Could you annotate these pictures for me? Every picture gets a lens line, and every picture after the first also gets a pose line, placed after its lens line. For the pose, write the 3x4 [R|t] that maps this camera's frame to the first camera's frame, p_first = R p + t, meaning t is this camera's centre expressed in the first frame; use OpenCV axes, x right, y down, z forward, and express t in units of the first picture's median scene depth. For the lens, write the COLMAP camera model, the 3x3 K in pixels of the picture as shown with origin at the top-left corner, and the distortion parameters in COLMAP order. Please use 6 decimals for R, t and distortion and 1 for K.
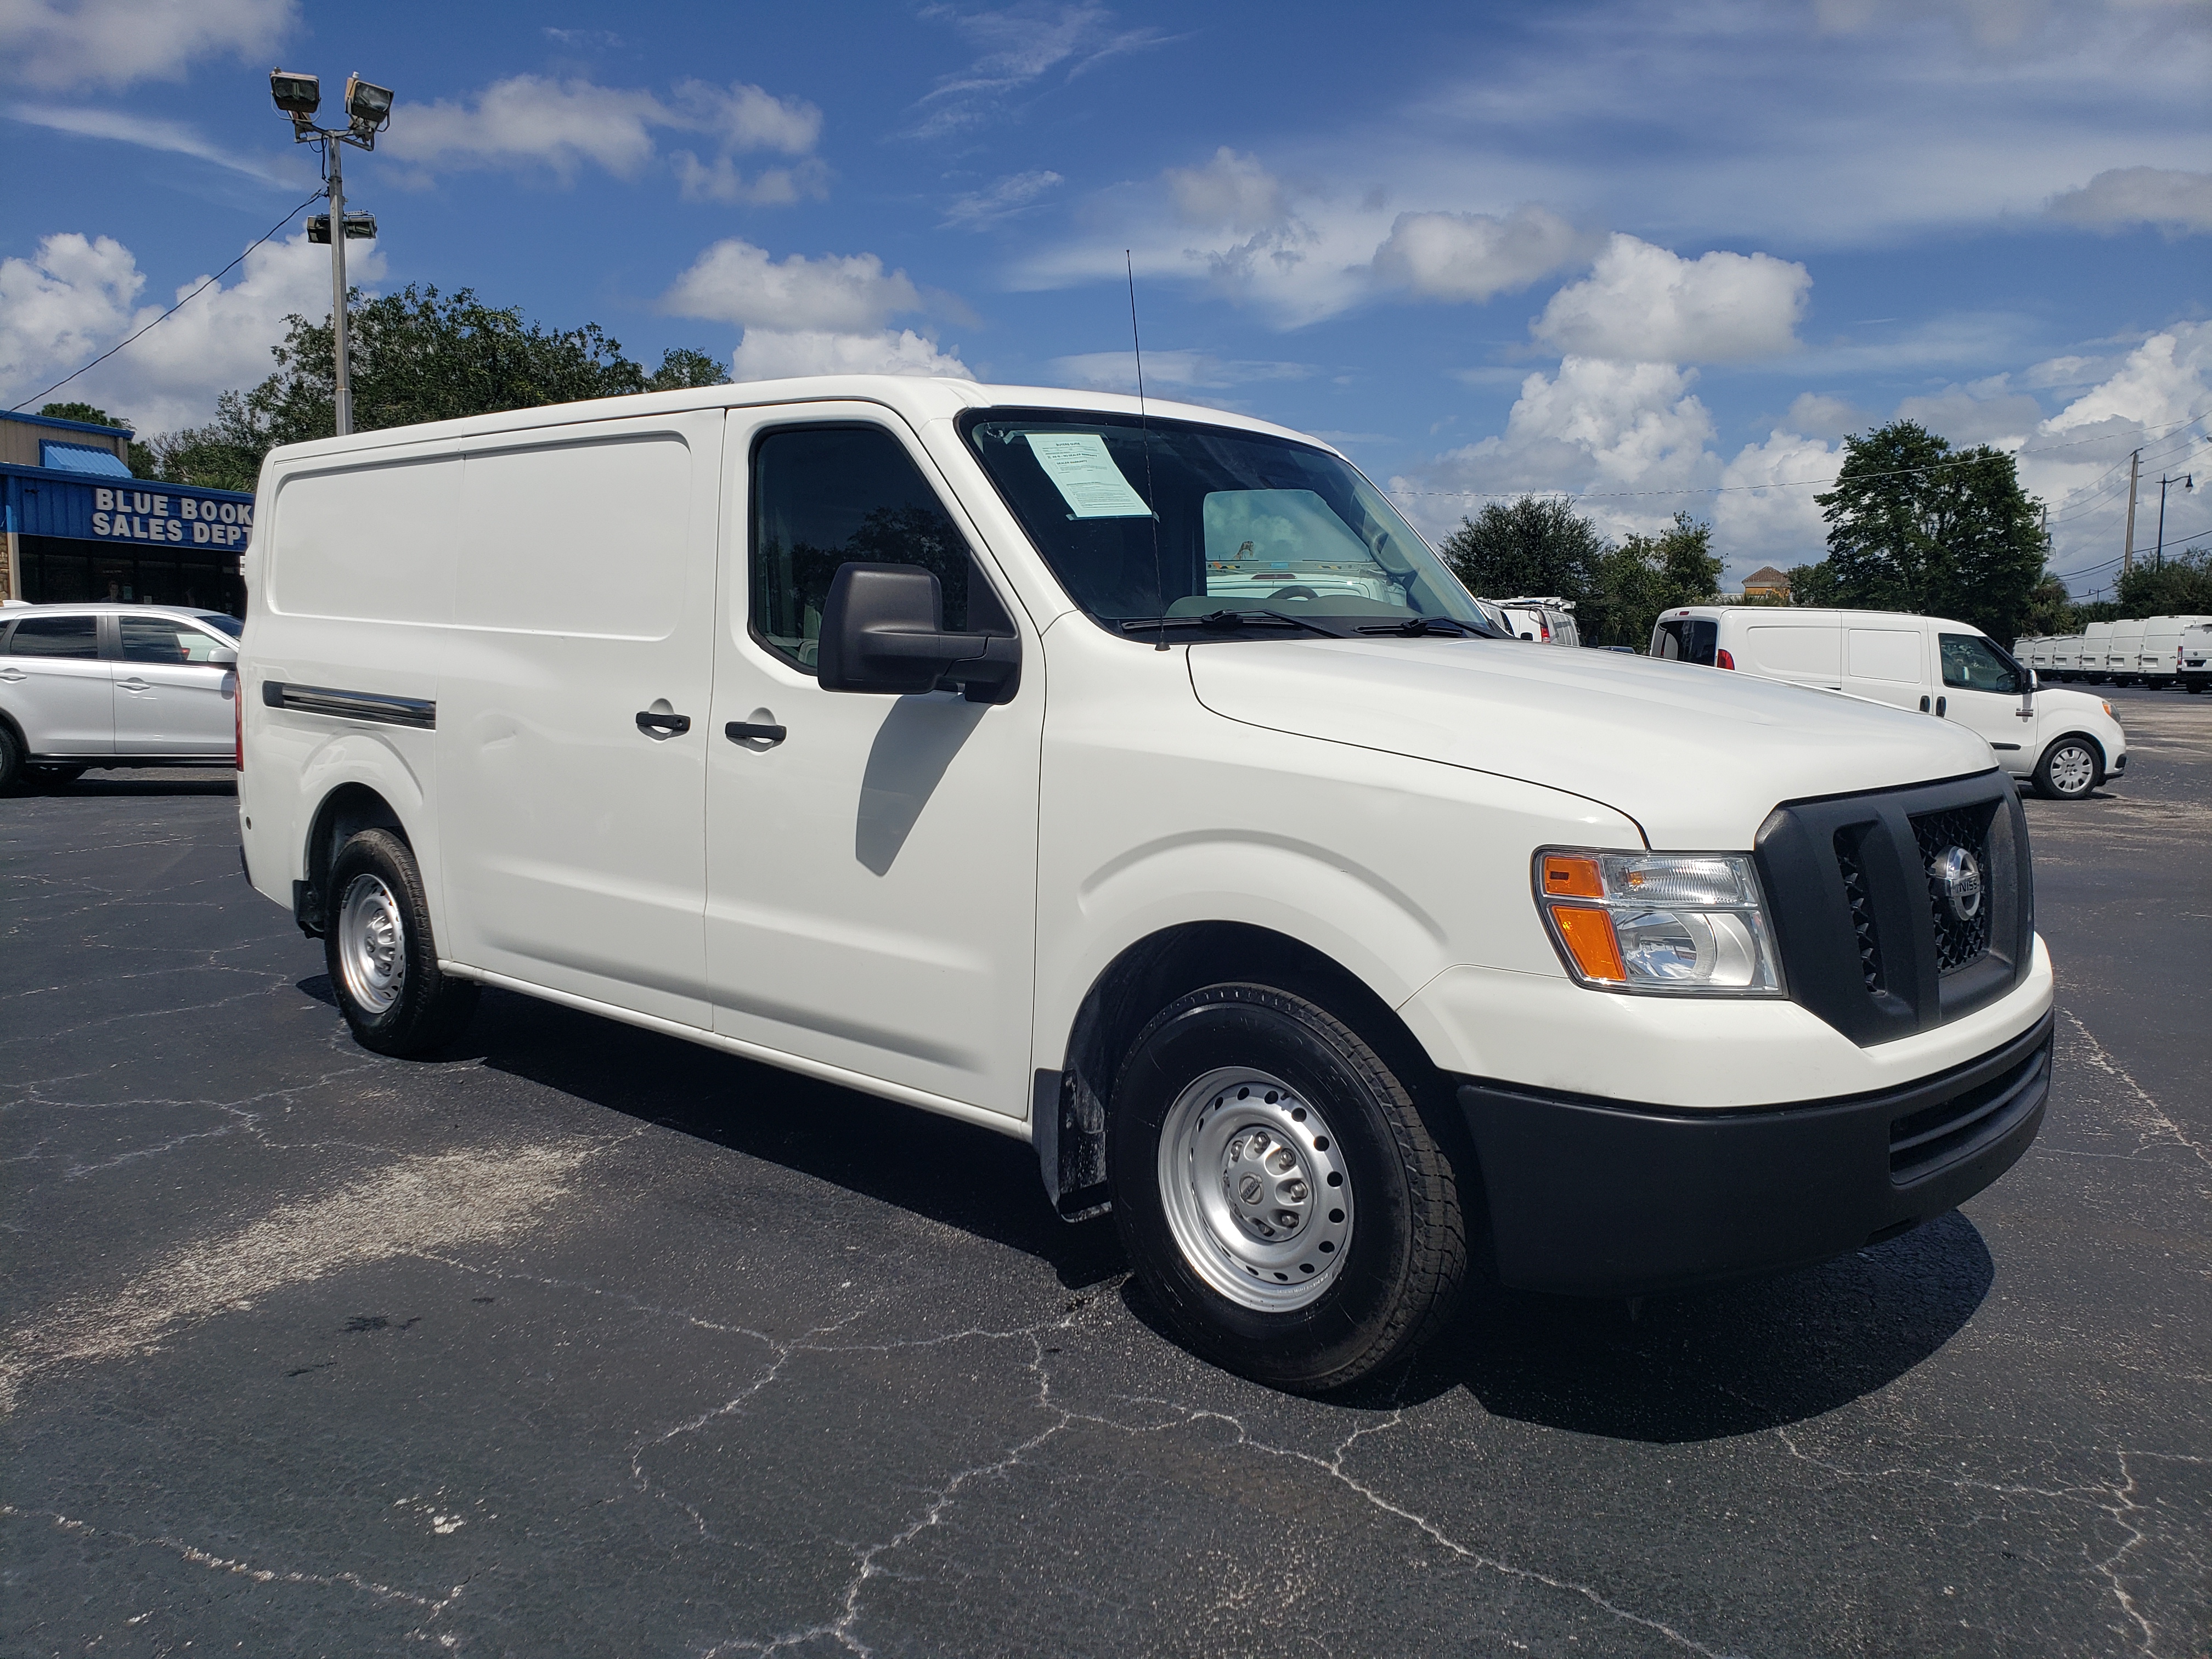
lens RADIAL K [[1759.7, 0, 1089.3], [0, 1759.7, 836.1], [0, 0, 1]] dist [0.014503, -0.002872]
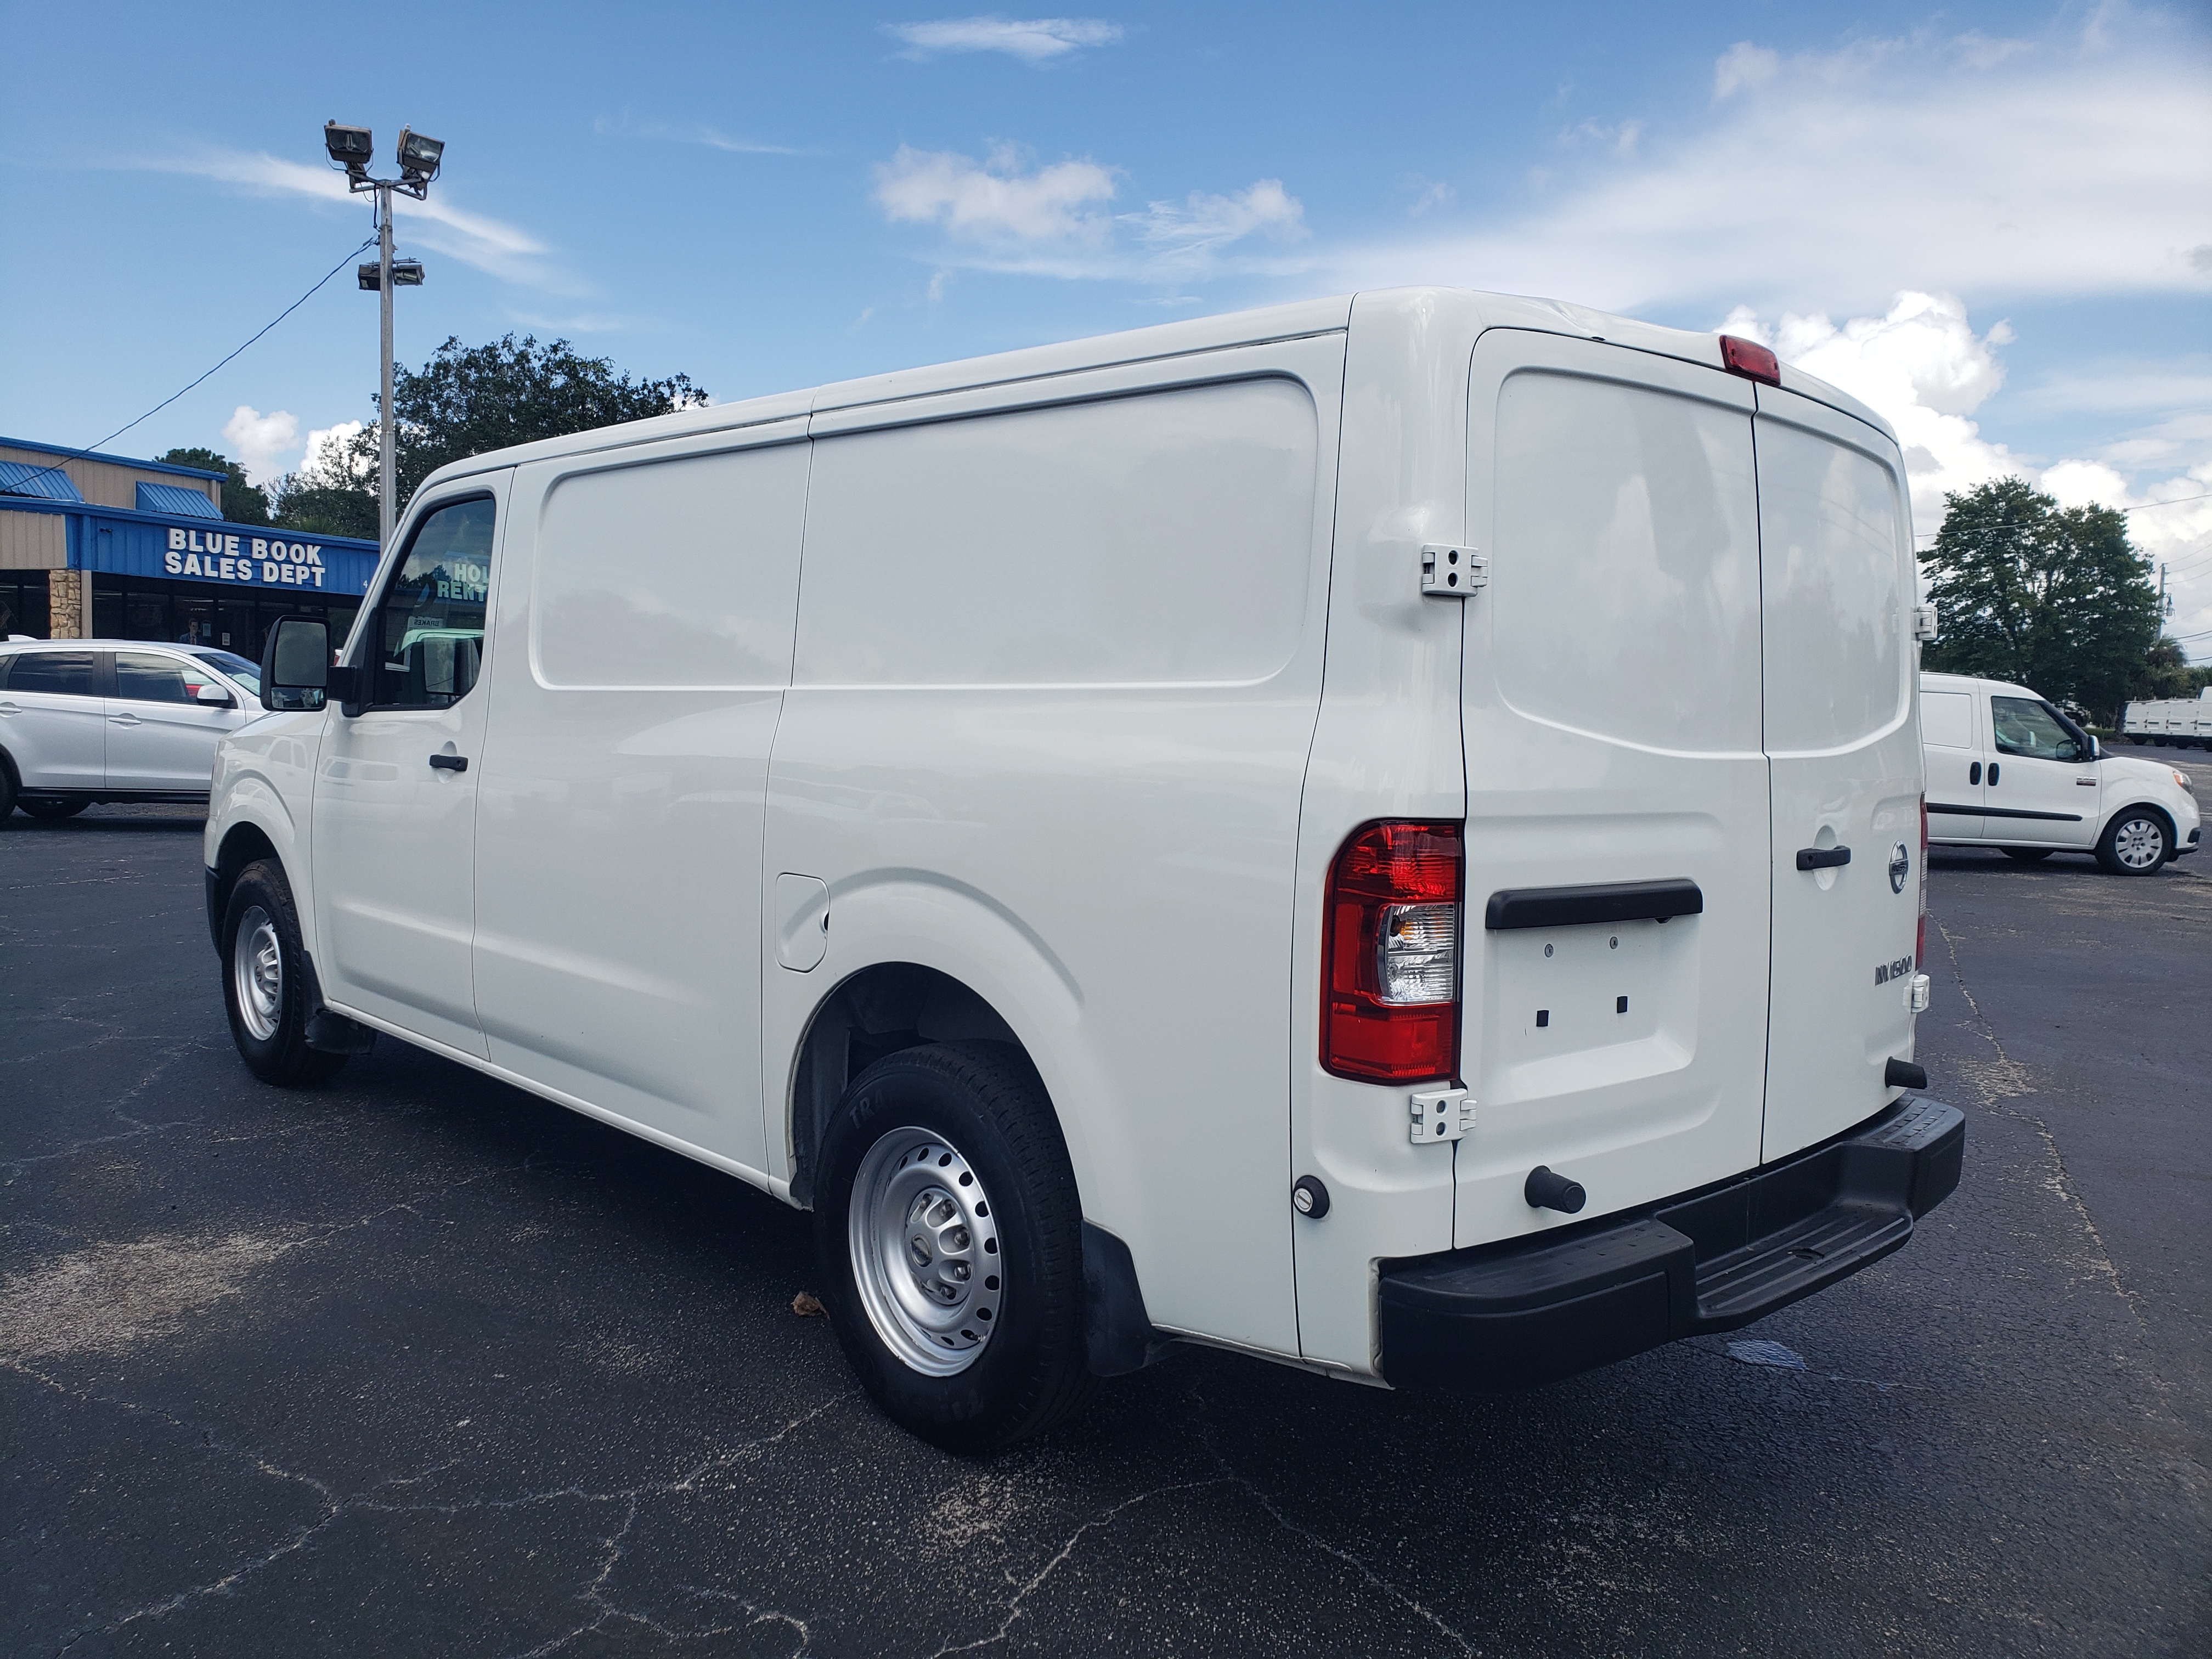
lens RADIAL K [[1759.7, 0, 1081.1], [0, 1759.7, 806.8], [0, 0, 1]] dist [0.014503, -0.002872]
pose [[0.997988, 0.018747, -0.060561, 0.040169], [-0.021387, 0.998836, -0.043234, -0.003452], [0.059680, 0.044443, 0.997228, 0.025163]]
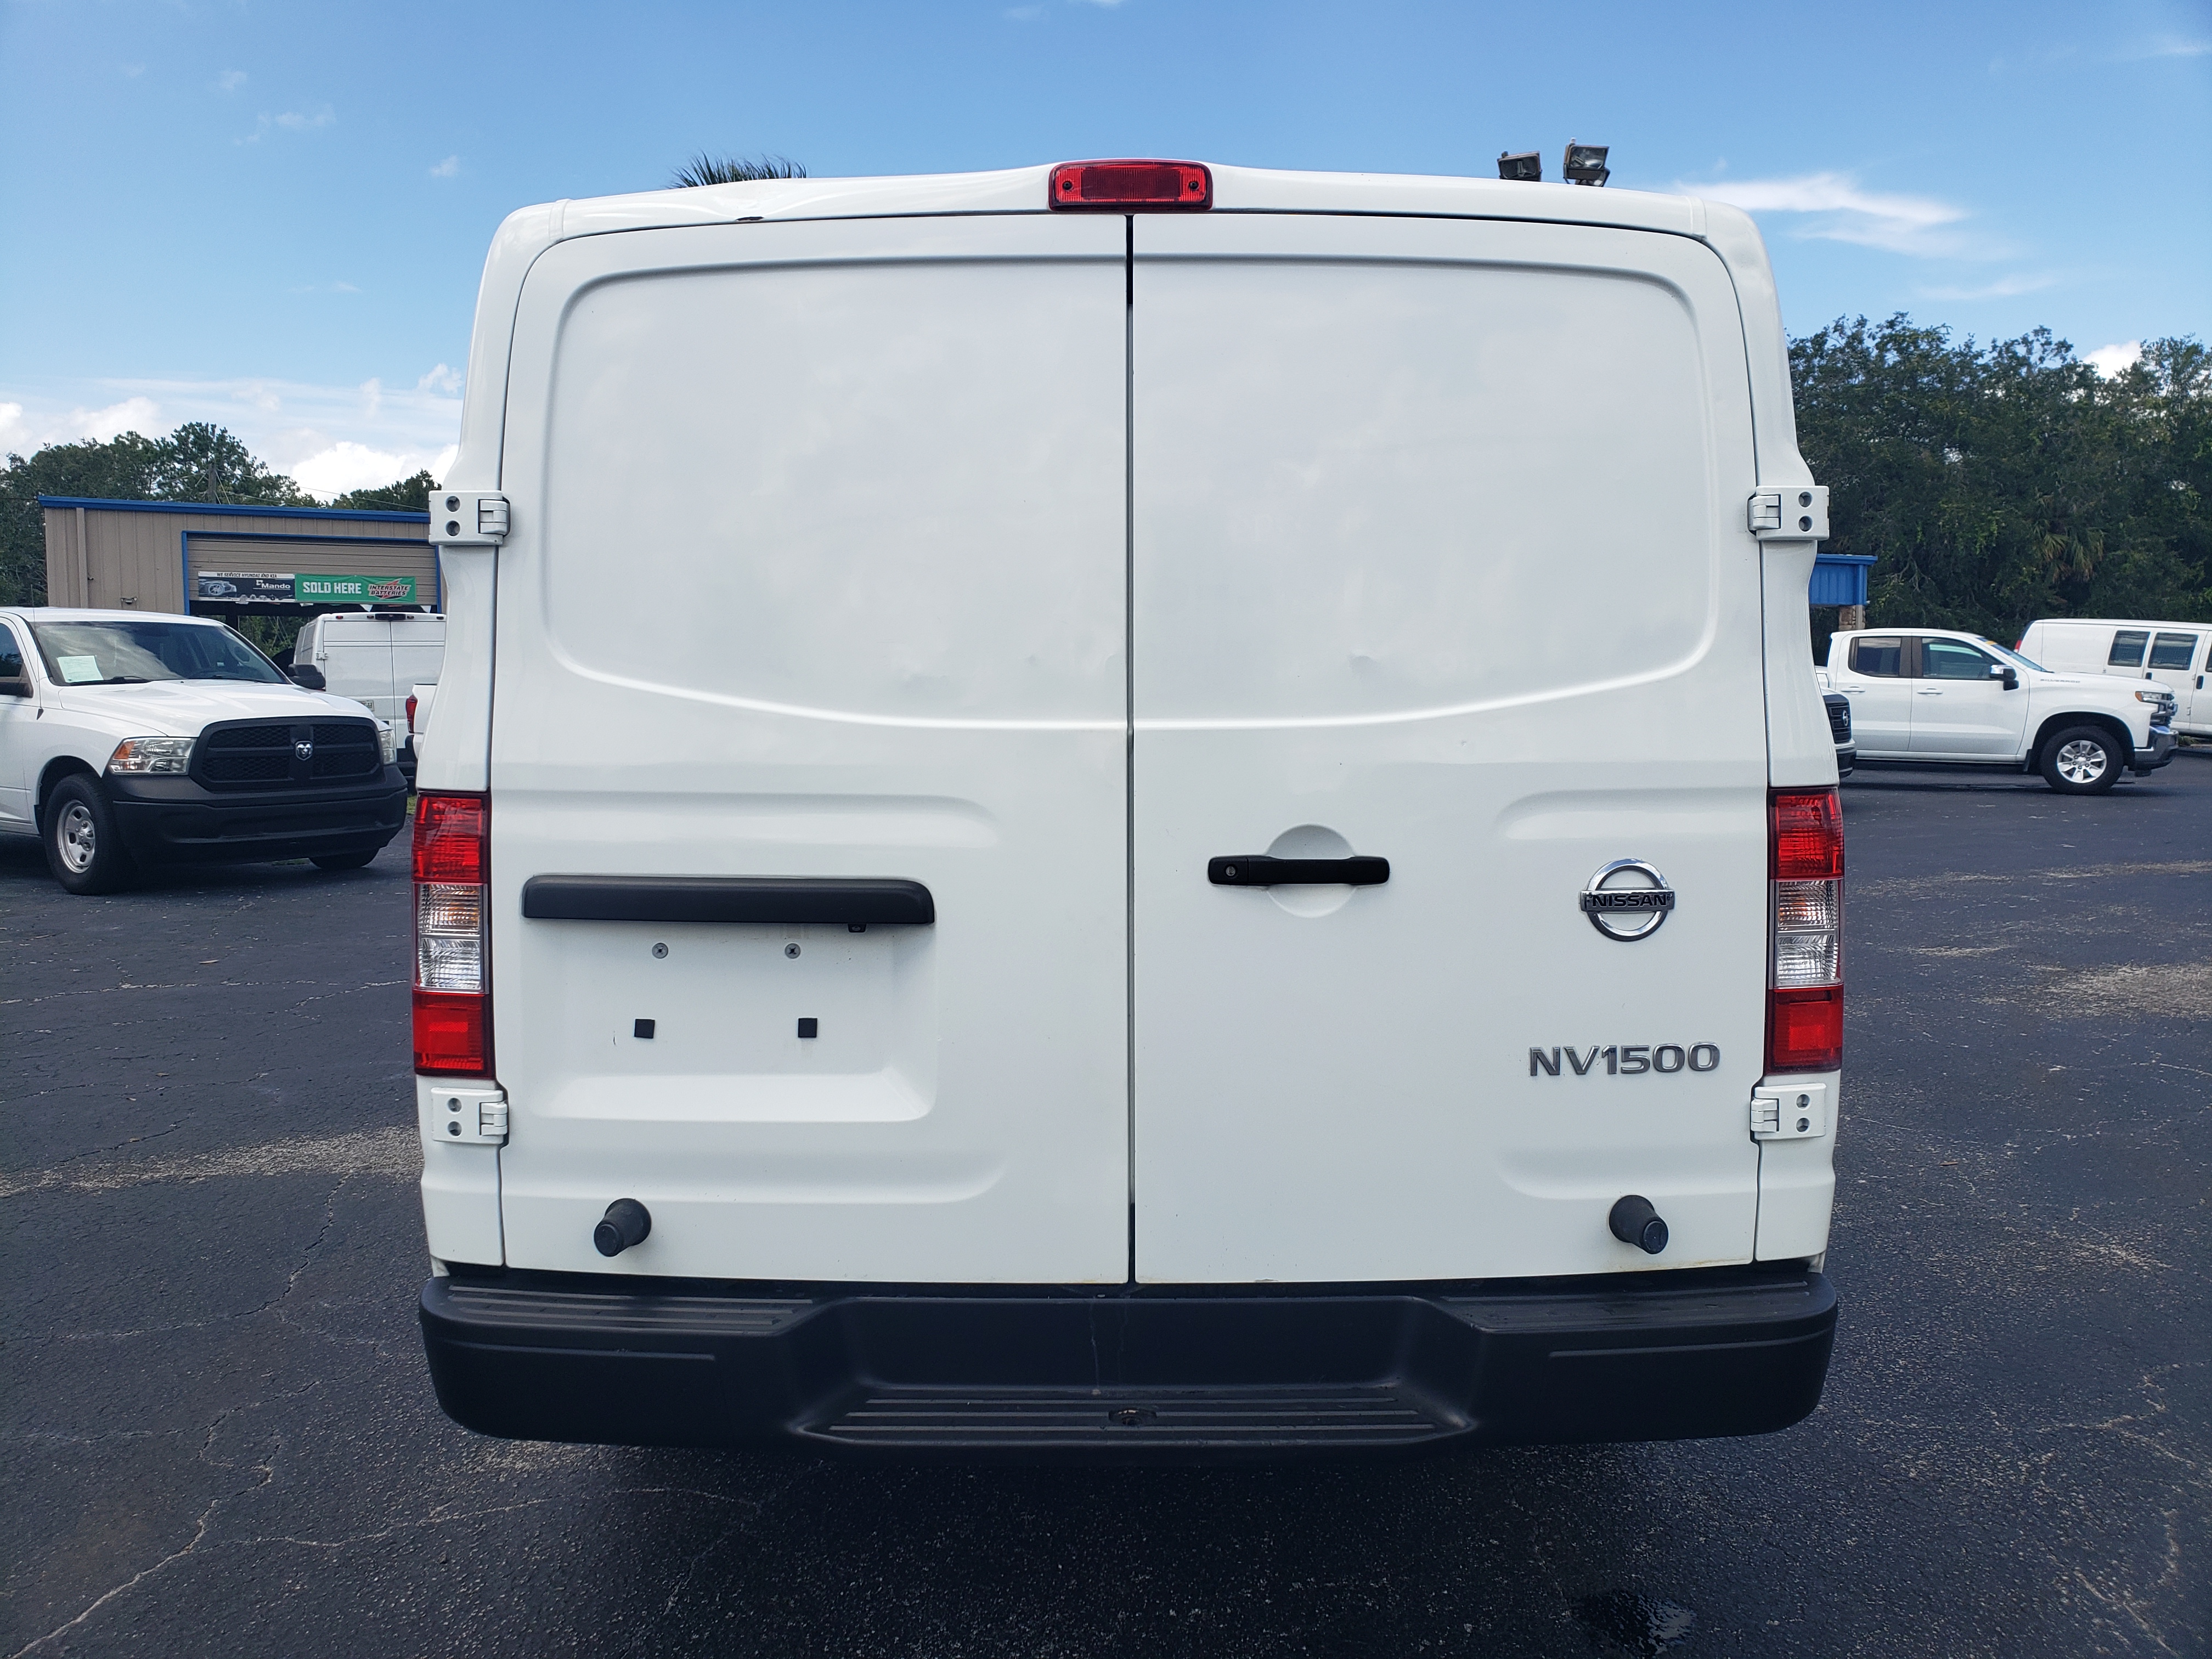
lens RADIAL K [[1759.7, 0, 1114.9], [0, 1759.7, 818.5], [0, 0, 1]] dist [0.014503, -0.002872]
pose [[0.681013, 0.043426, -0.730982, 0.189133], [-0.066291, 0.997797, -0.002483, -0.010132], [0.729264, 0.050148, 0.682392, 0.115005]]
